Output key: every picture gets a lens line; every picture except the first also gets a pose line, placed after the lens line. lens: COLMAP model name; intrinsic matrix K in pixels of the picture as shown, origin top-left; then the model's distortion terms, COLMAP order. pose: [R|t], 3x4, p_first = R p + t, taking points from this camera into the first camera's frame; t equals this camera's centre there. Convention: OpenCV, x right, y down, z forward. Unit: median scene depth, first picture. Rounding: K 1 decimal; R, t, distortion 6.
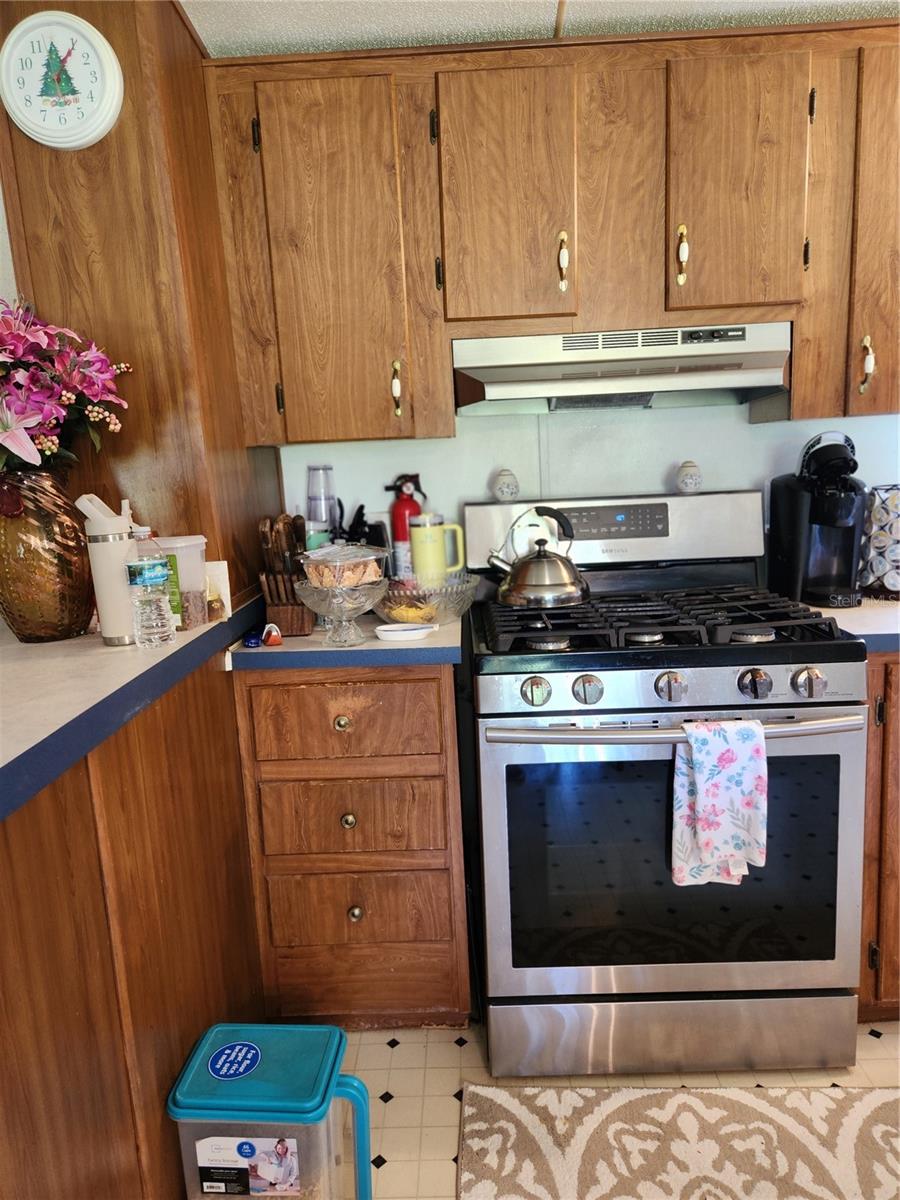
lens RADIAL K [[807.2, 0, 450.0], [0, 807.2, 600.0], [0, 0, 1]] dist [0.064231, -0.051978]
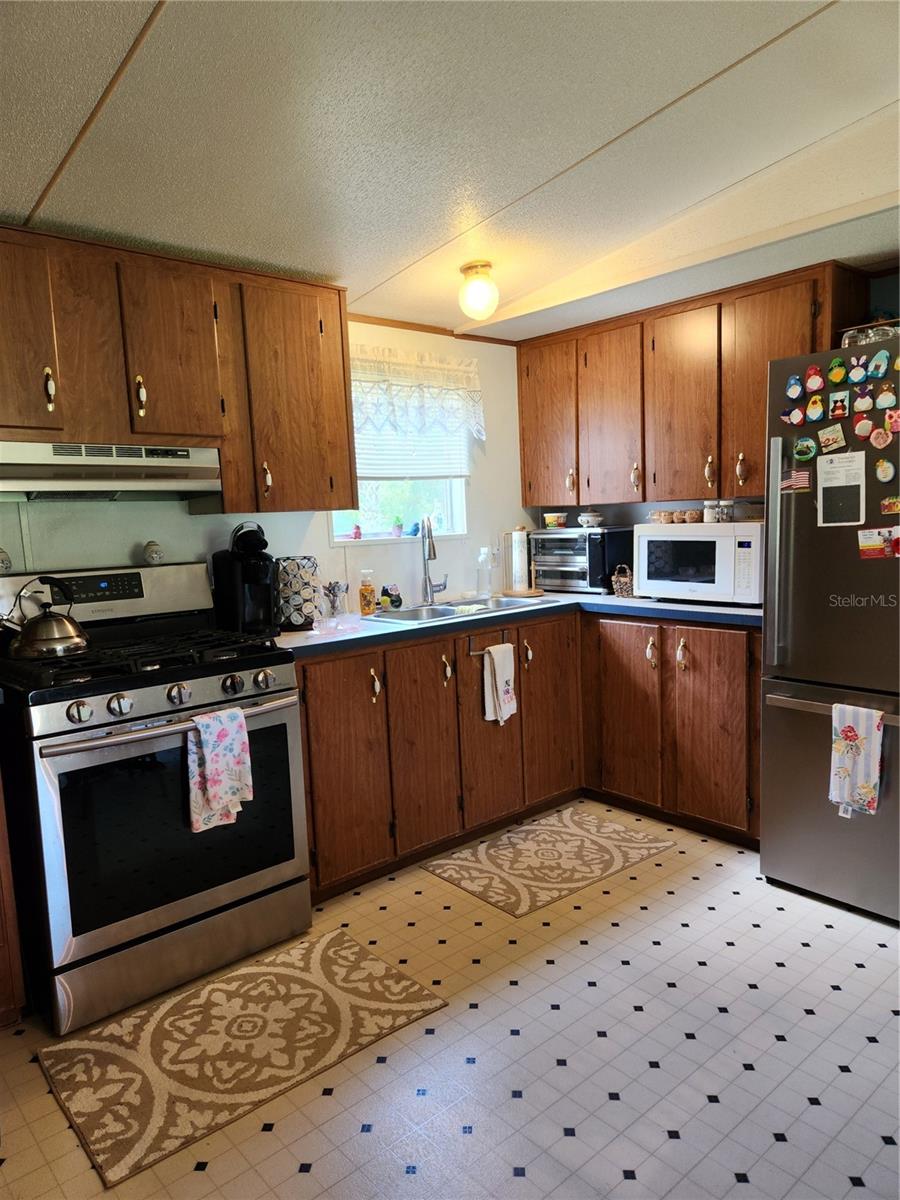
lens RADIAL K [[805.3, 0, 459.3], [0, 805.3, 603.5], [0, 0, 1]] dist [0.070561, -0.064189]
pose [[0.733820, -0.056523, 0.676989, -0.291852], [0.122085, 0.991281, -0.049570, 0.069786], [-0.668284, 0.119026, 0.734322, -0.362939]]
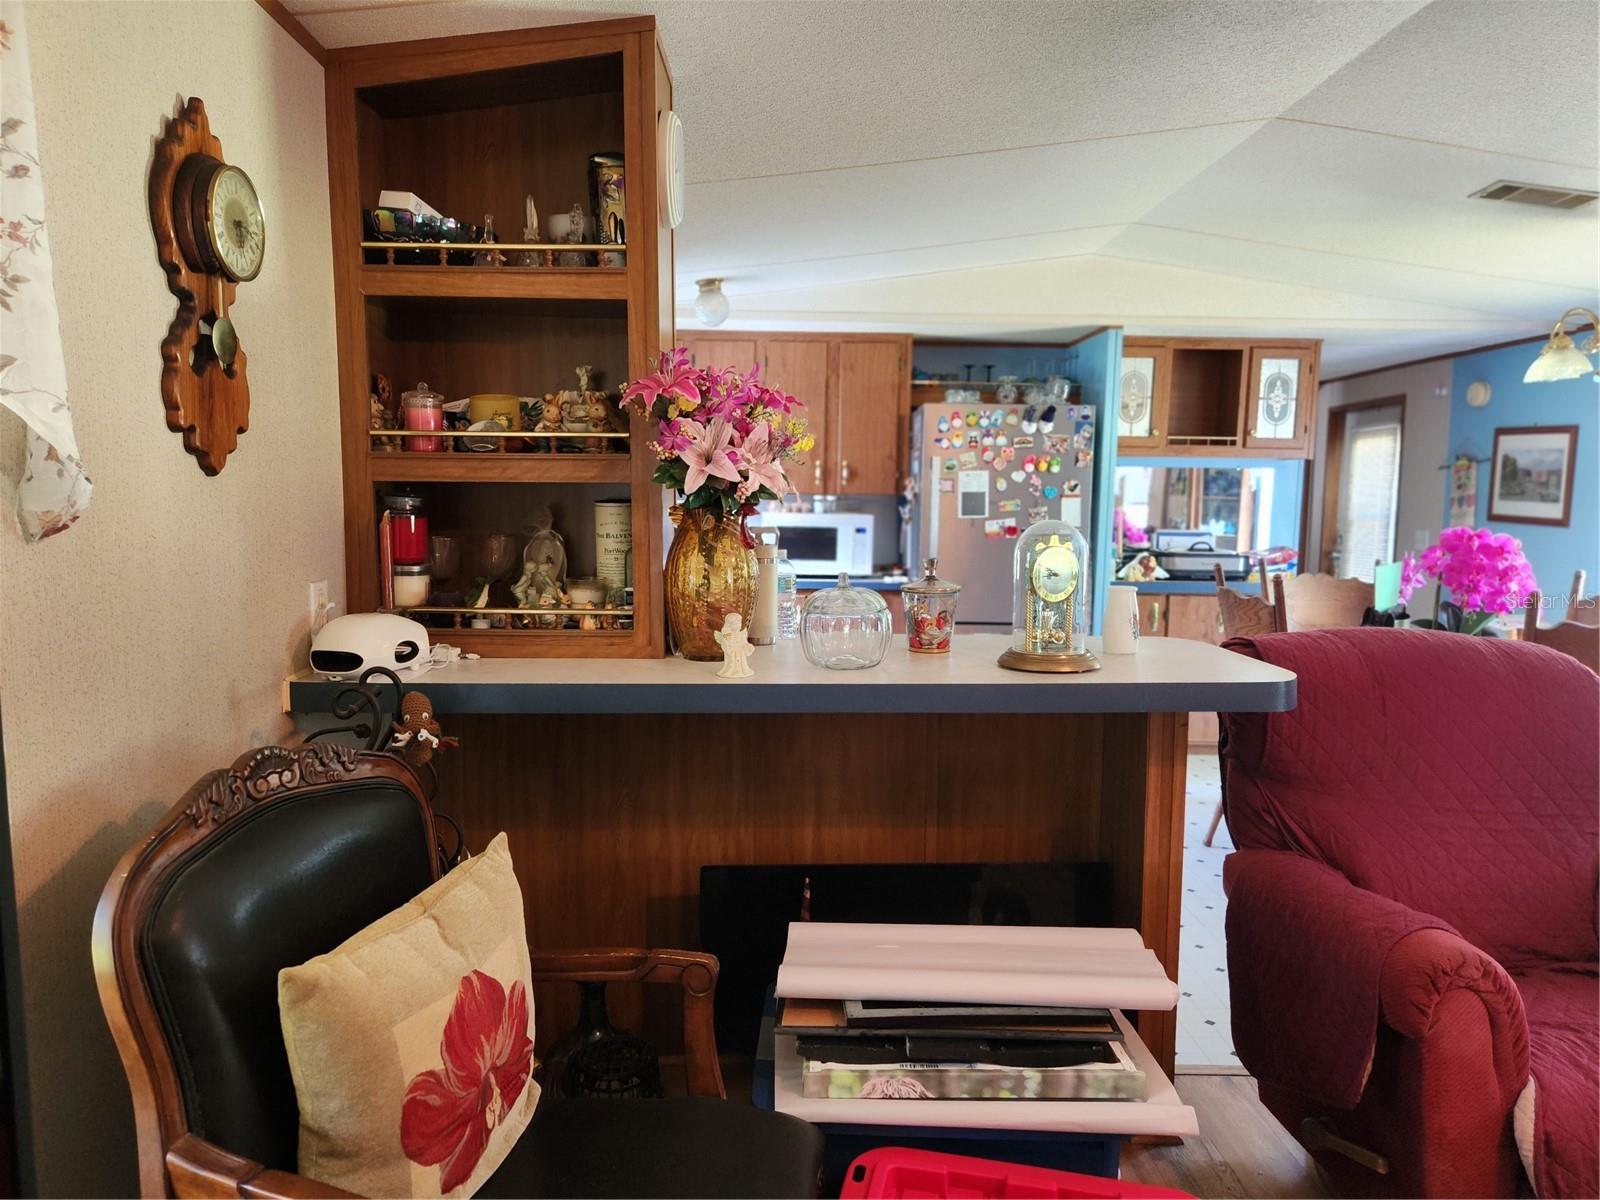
lens RADIAL K [[1076.3, 0, 795.8], [0, 1076.3, 593.4], [0, 0, 1]] dist [0.064231, -0.051978]
pose [[-0.057396, -0.048457, 0.997175, -1.677787], [0.168853, 0.983961, 0.057534, -0.099513], [-0.983969, 0.171678, -0.048294, 0.850421]]
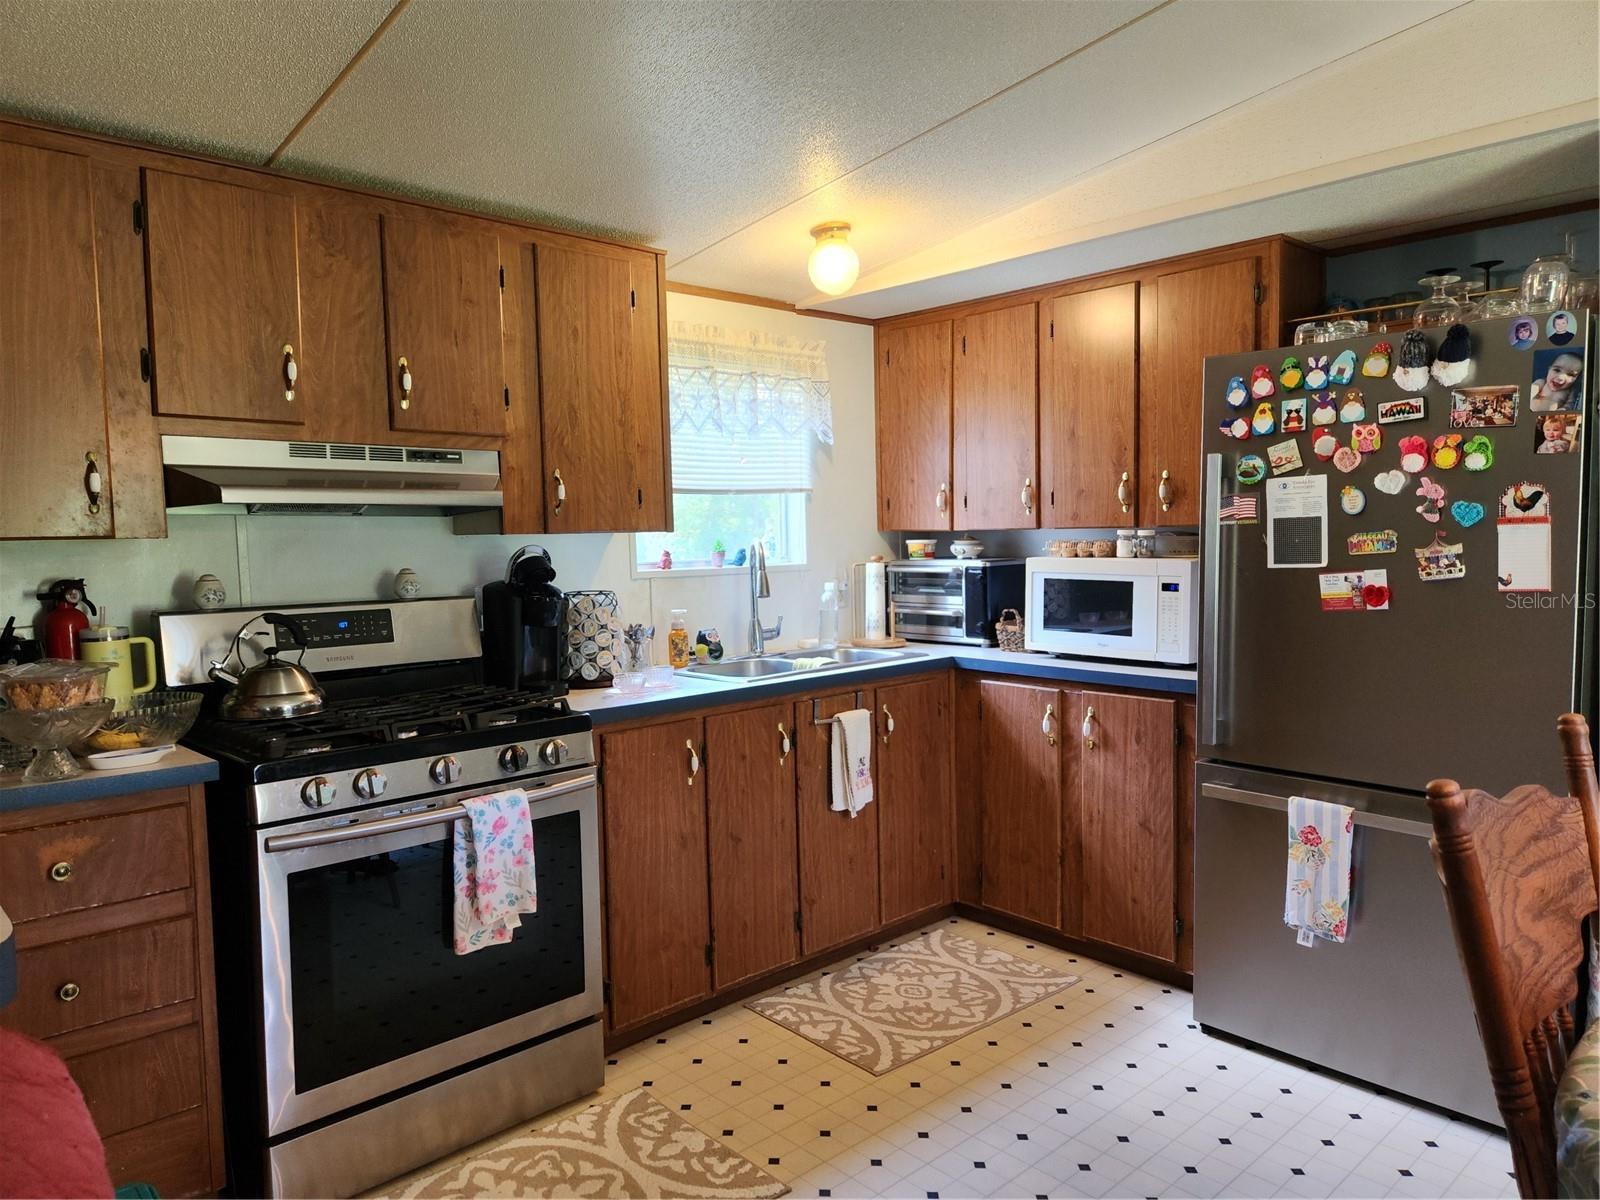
lens RADIAL K [[1076.3, 0, 795.8], [0, 1076.3, 593.4], [0, 0, 1]] dist [0.064231, -0.051978]
pose [[0.719086, -0.005571, 0.694899, -0.361067], [0.104904, 0.989379, -0.100624, 0.058972], [-0.686957, 0.145255, 0.712033, -0.363971]]
